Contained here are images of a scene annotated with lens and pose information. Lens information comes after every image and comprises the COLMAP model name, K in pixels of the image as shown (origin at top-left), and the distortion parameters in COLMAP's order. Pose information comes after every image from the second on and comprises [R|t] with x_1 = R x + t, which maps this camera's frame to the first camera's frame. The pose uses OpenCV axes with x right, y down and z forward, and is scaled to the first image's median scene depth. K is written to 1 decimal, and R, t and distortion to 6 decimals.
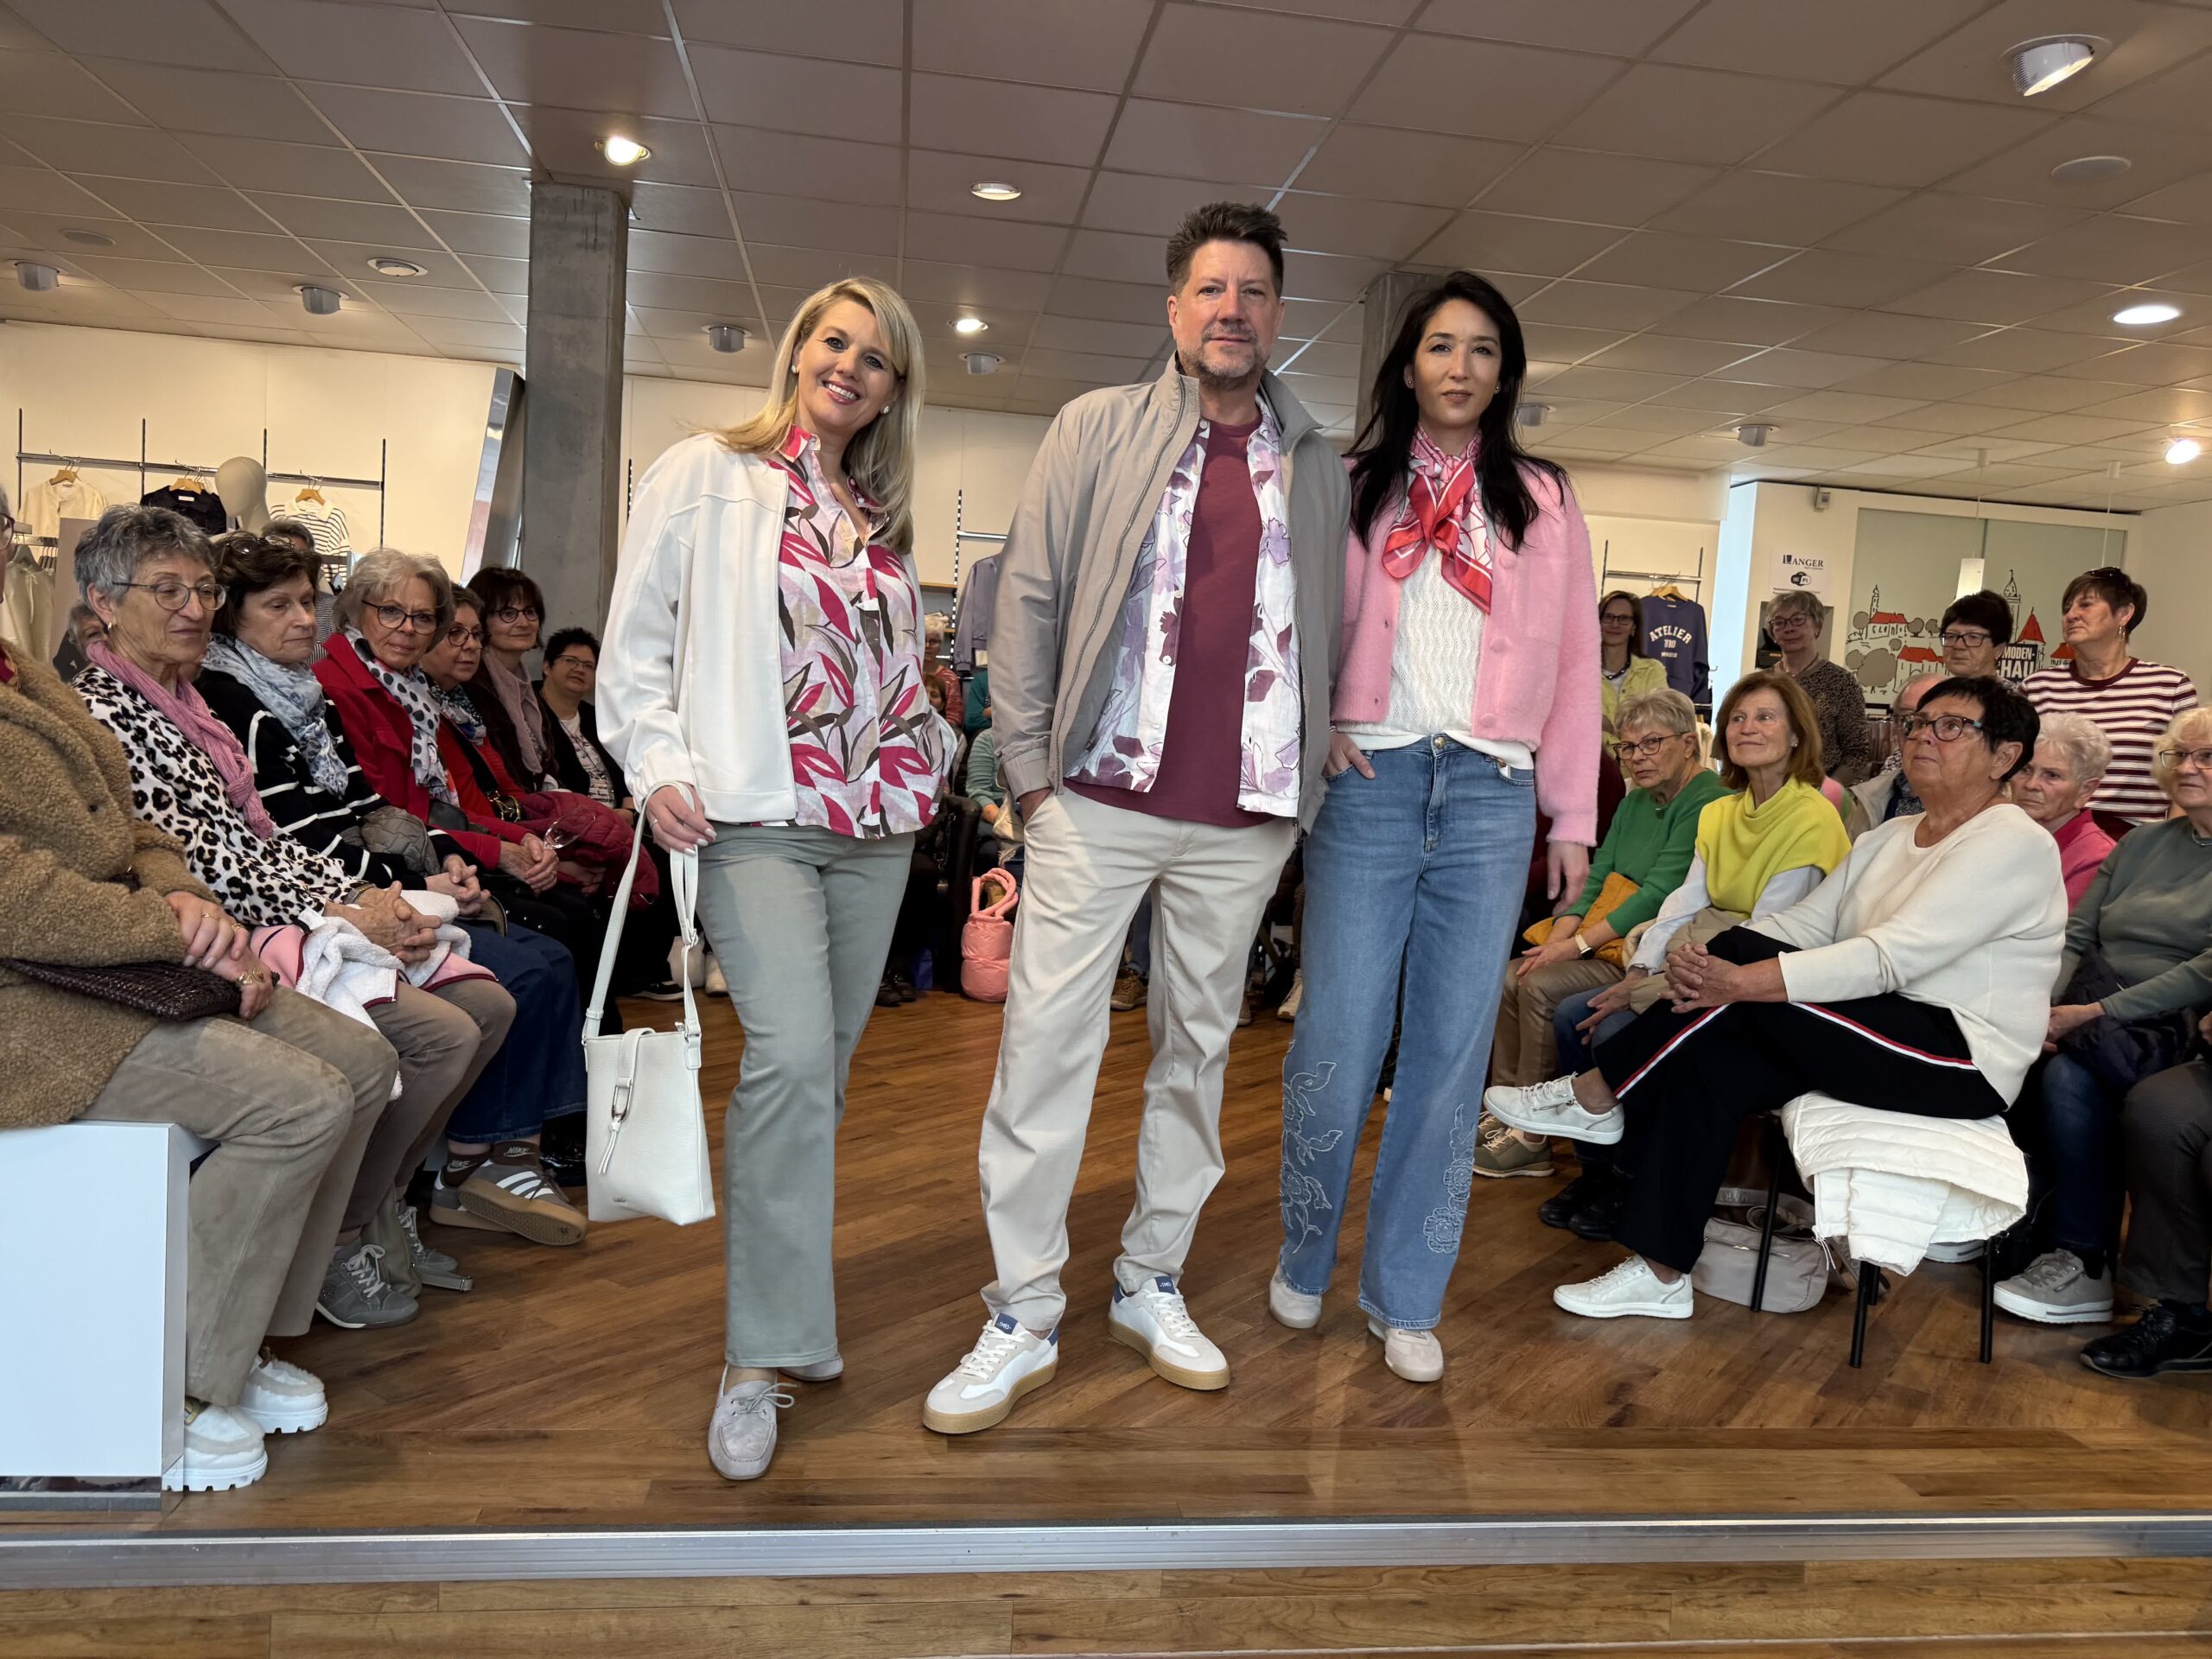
lens RADIAL K [[1511.2, 0, 1100.8], [0, 1511.2, 830.1], [0, 0, 1]] dist [0.001126, -0.003378]
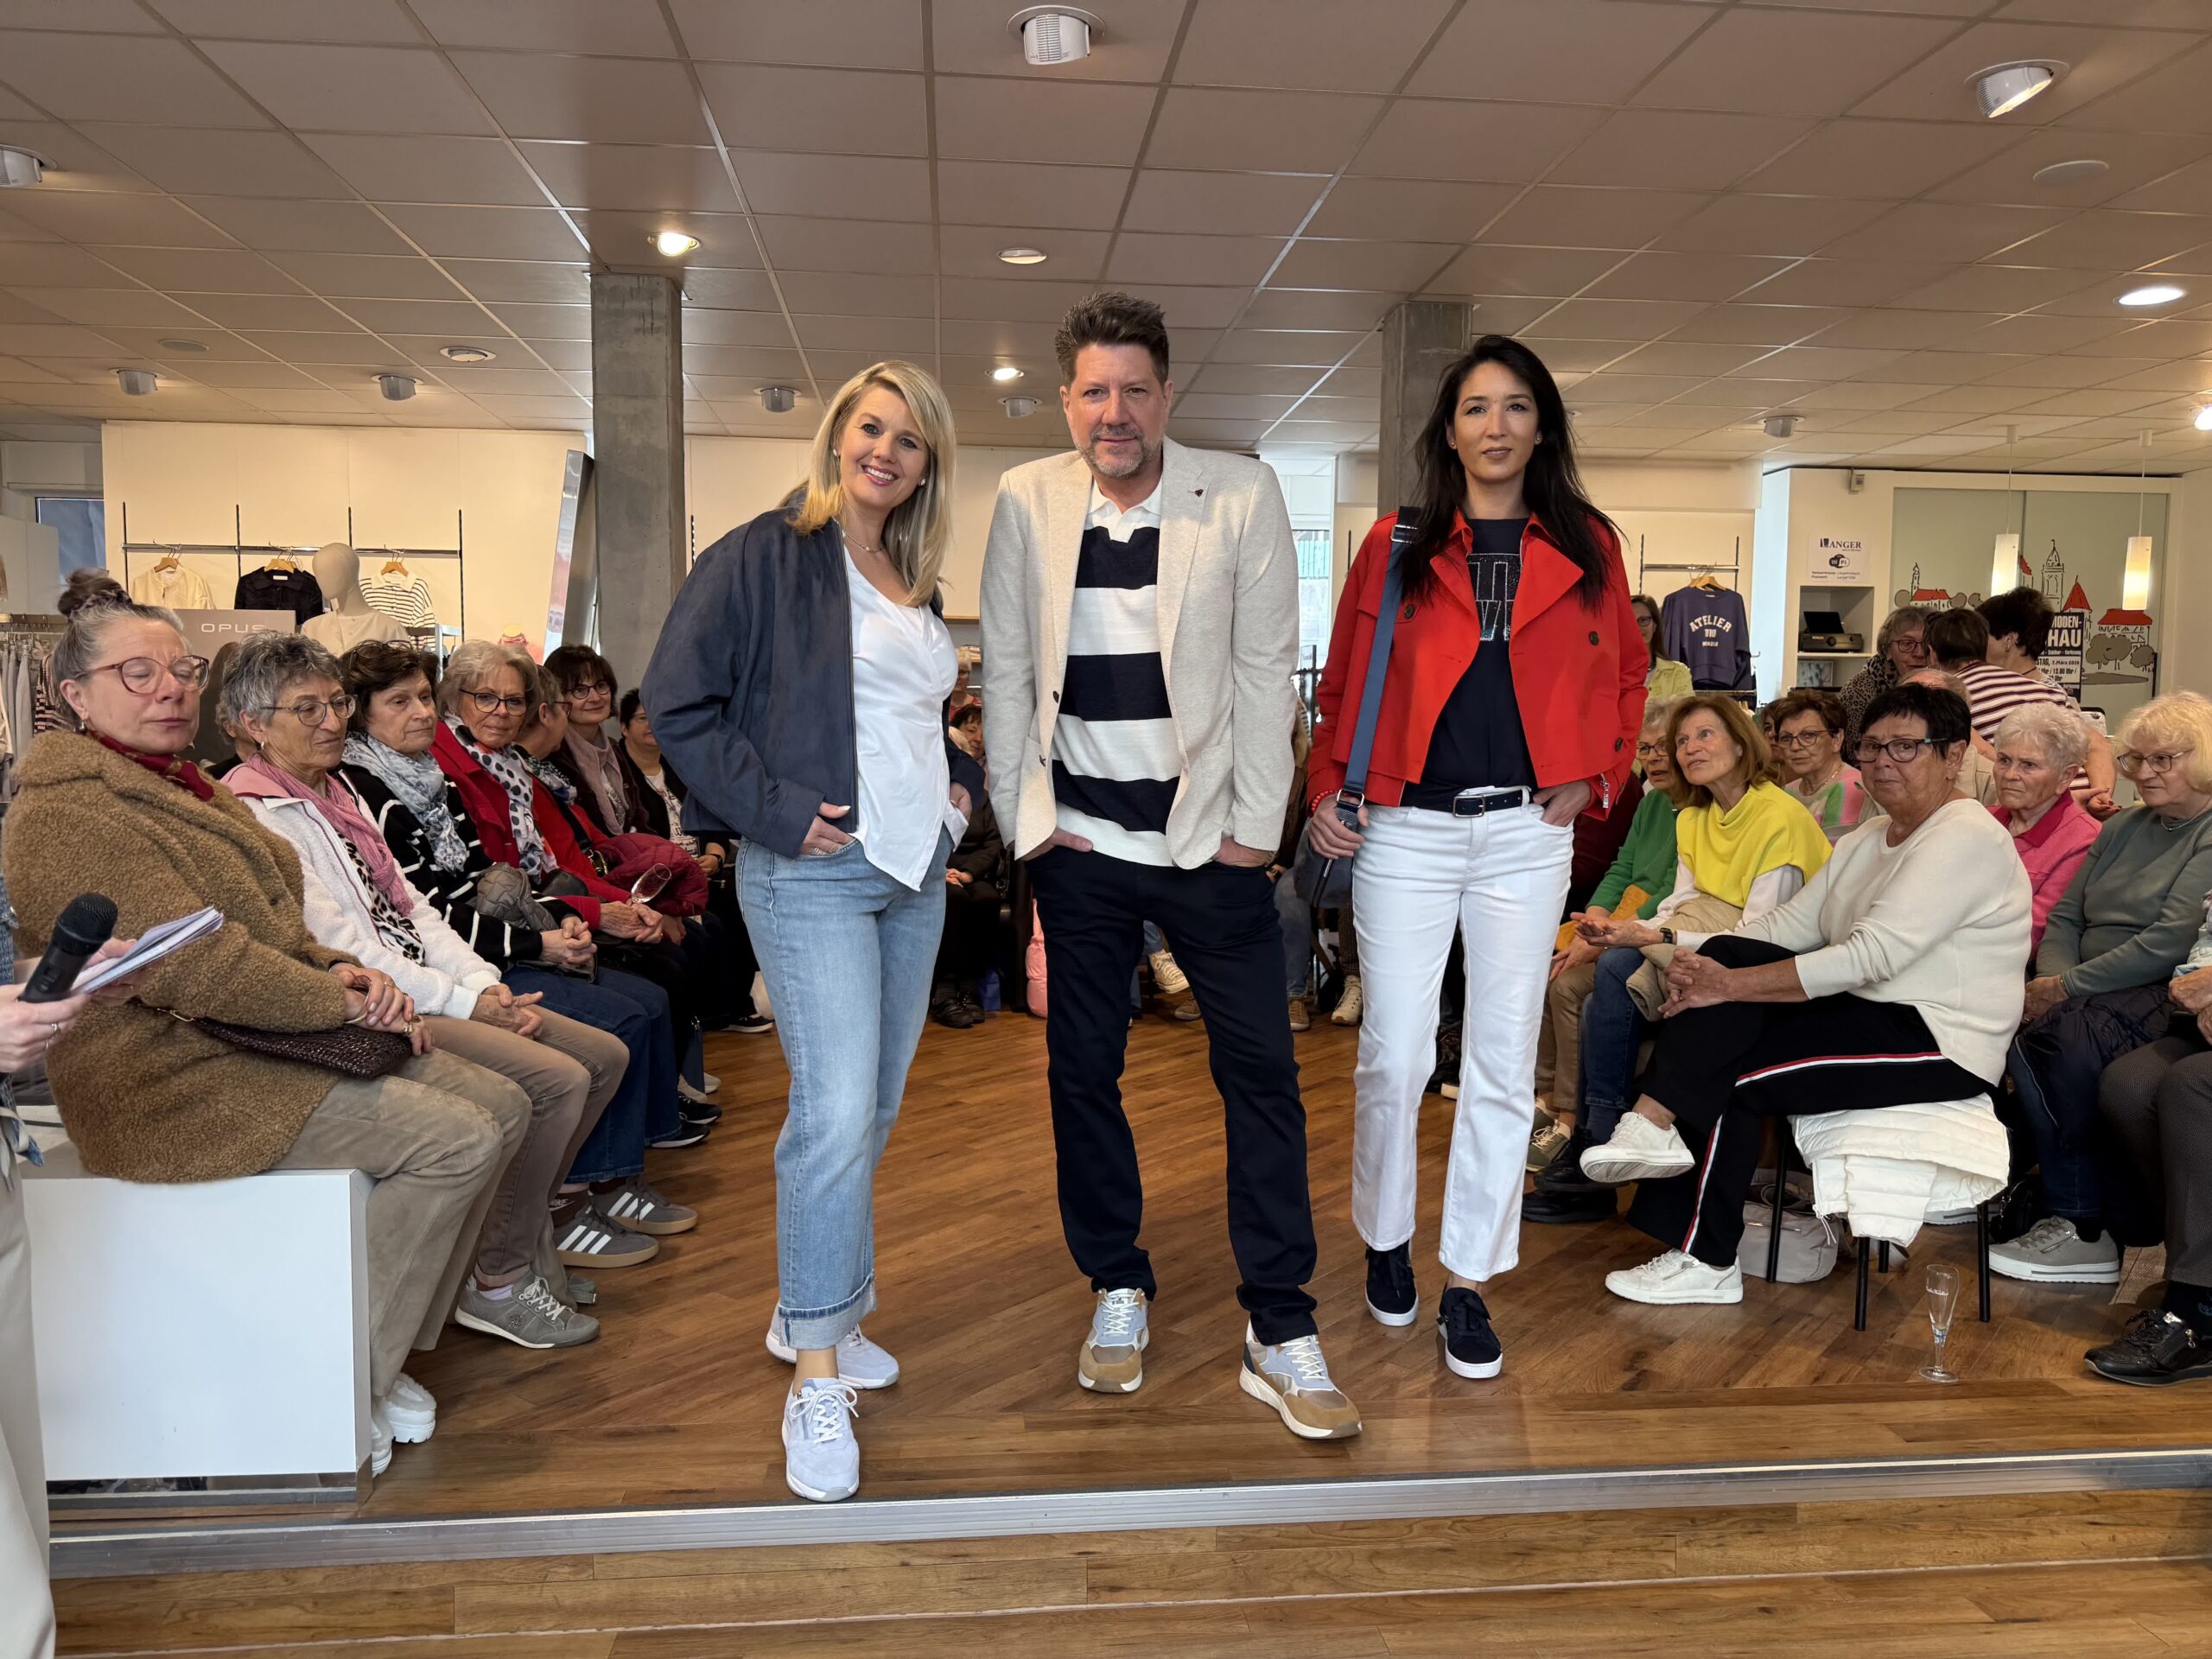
lens RADIAL K [[1508.6, 0, 1106.0], [0, 1508.6, 829.5], [0, 0, 1]] dist [0.005614, -0.007617]
pose [[0.997857, -0.050858, -0.041173, 0.025256], [0.050688, 0.998701, -0.005151, -0.026651], [0.041382, 0.003053, 0.999139, -0.113527]]
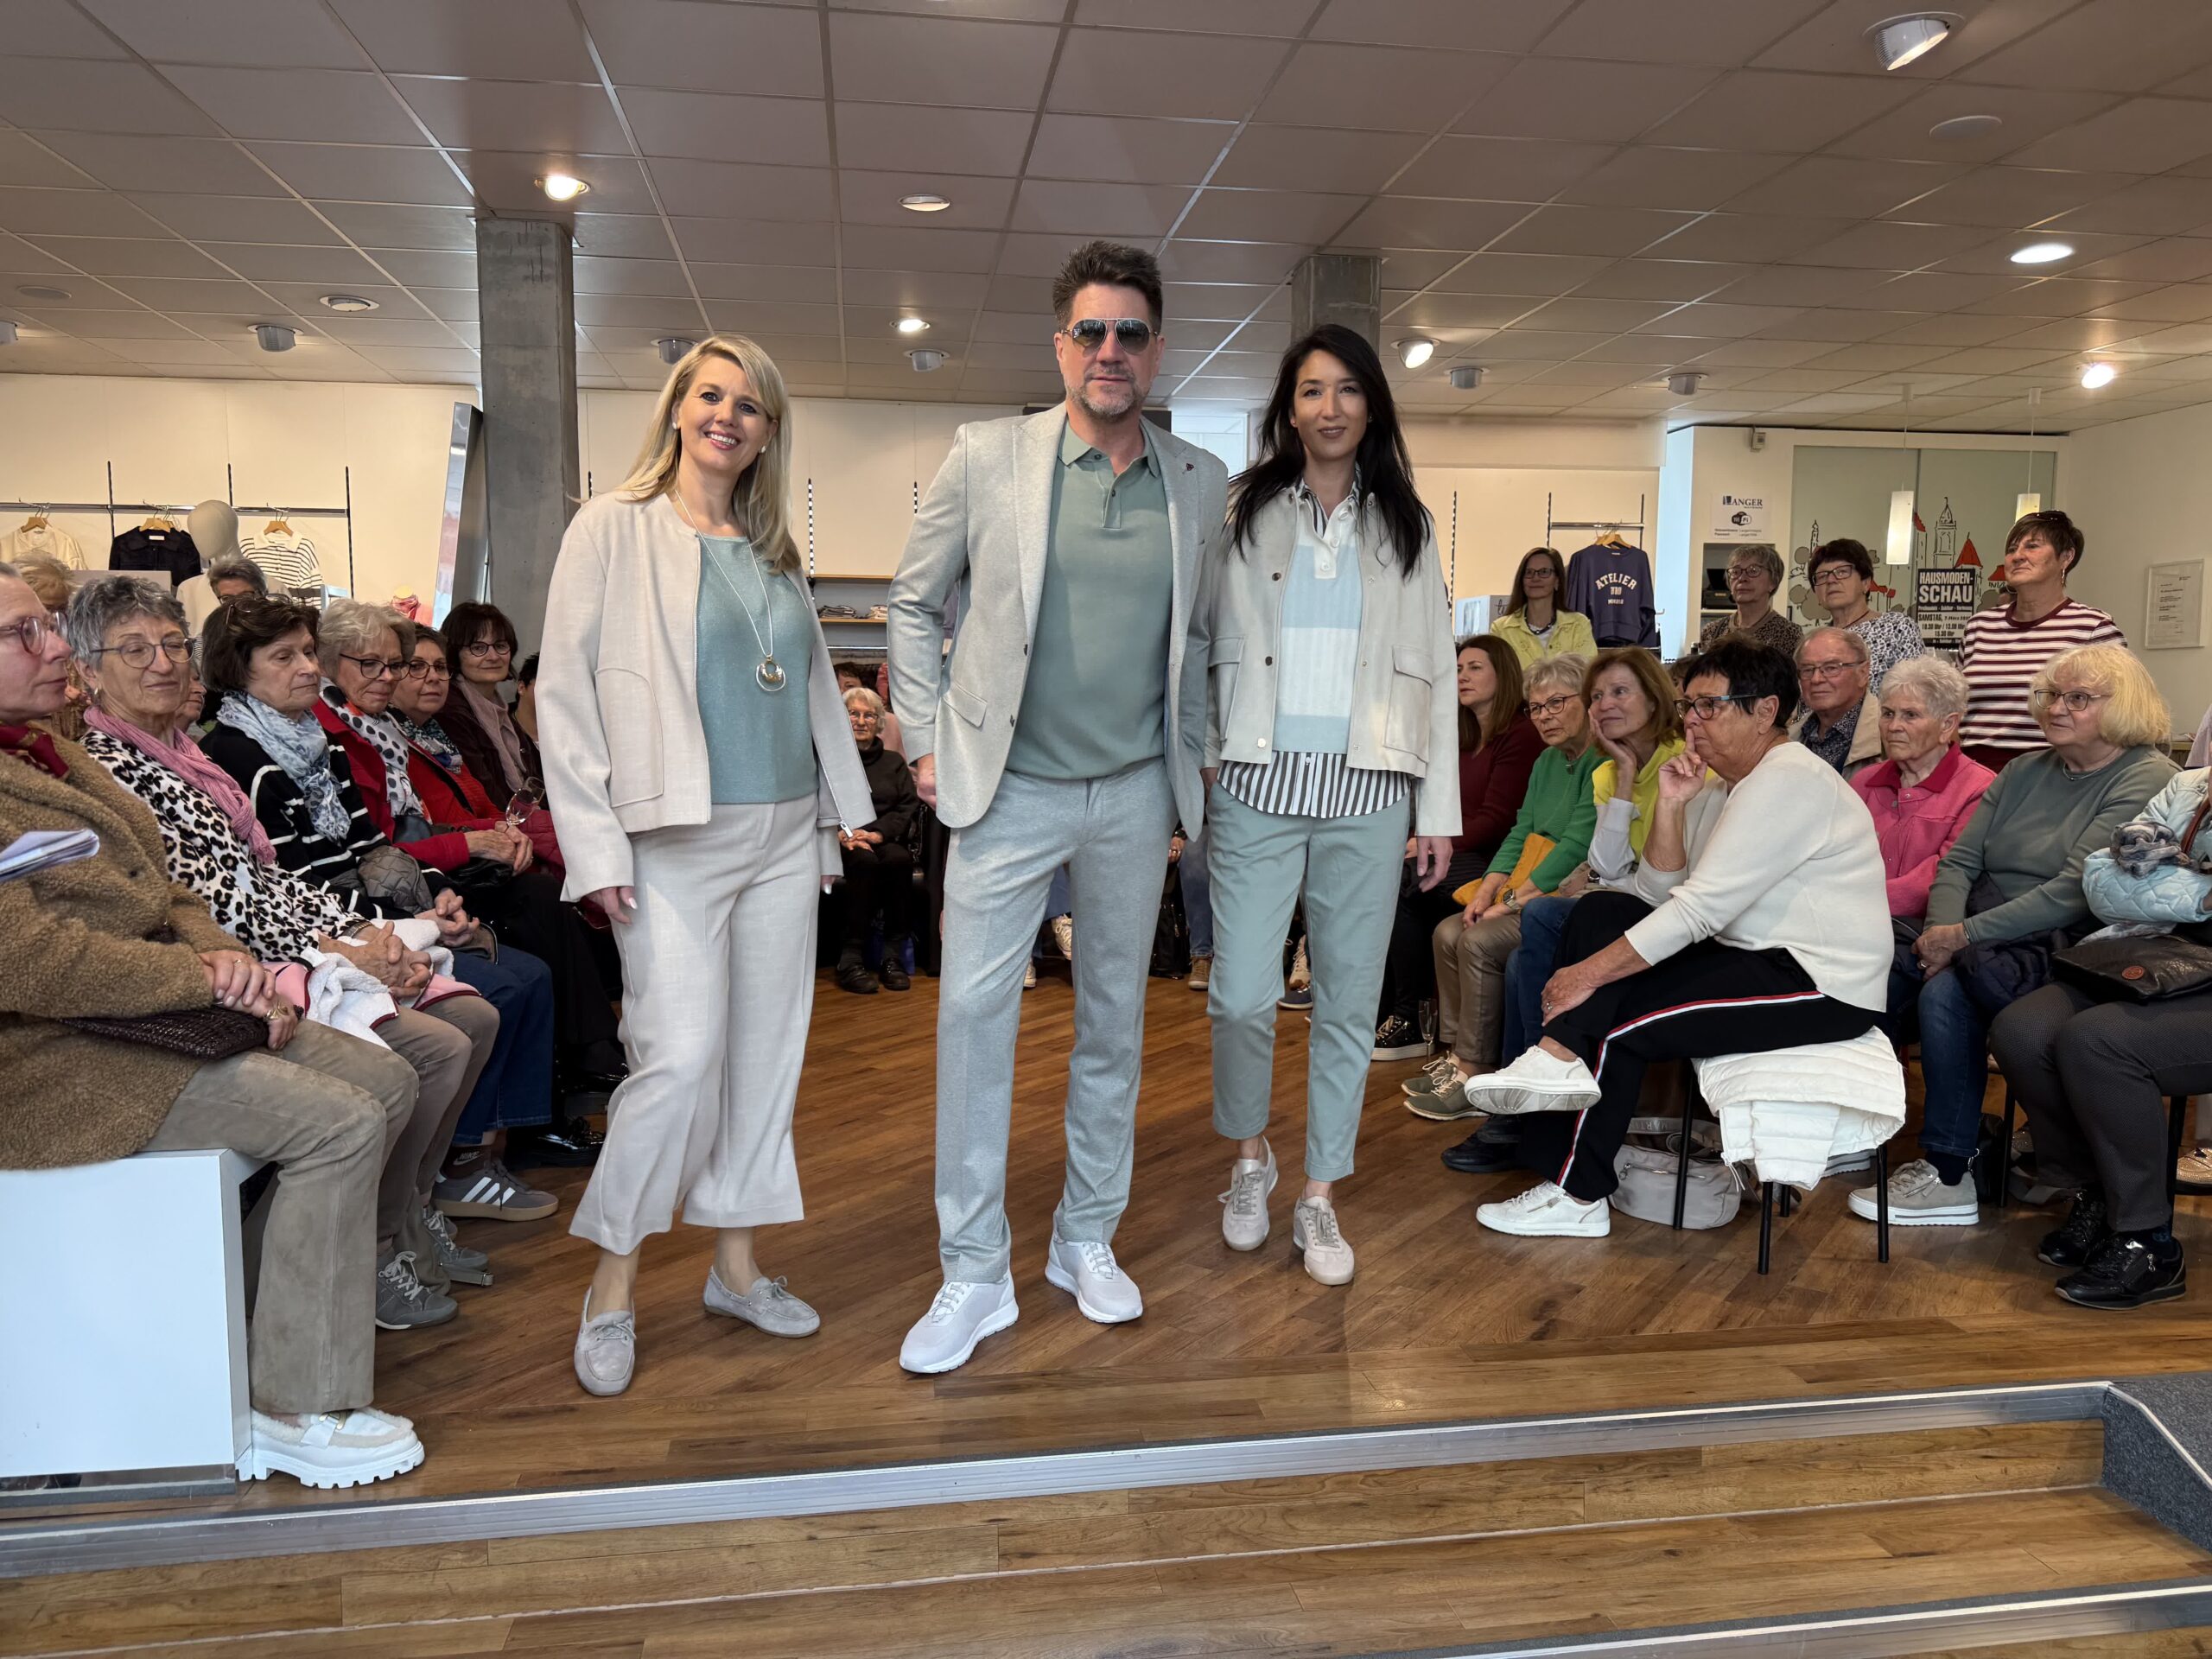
lens RADIAL K [[1508.0, 0, 1099.9], [0, 1508.0, 828.9], [0, 0, 1]] dist [0.003439, -0.004908]
pose [[0.998077, -0.061500, 0.007758, 0.033047], [0.061314, 0.997870, 0.022260, -0.022990], [-0.009110, -0.021741, 0.999722, -0.092103]]
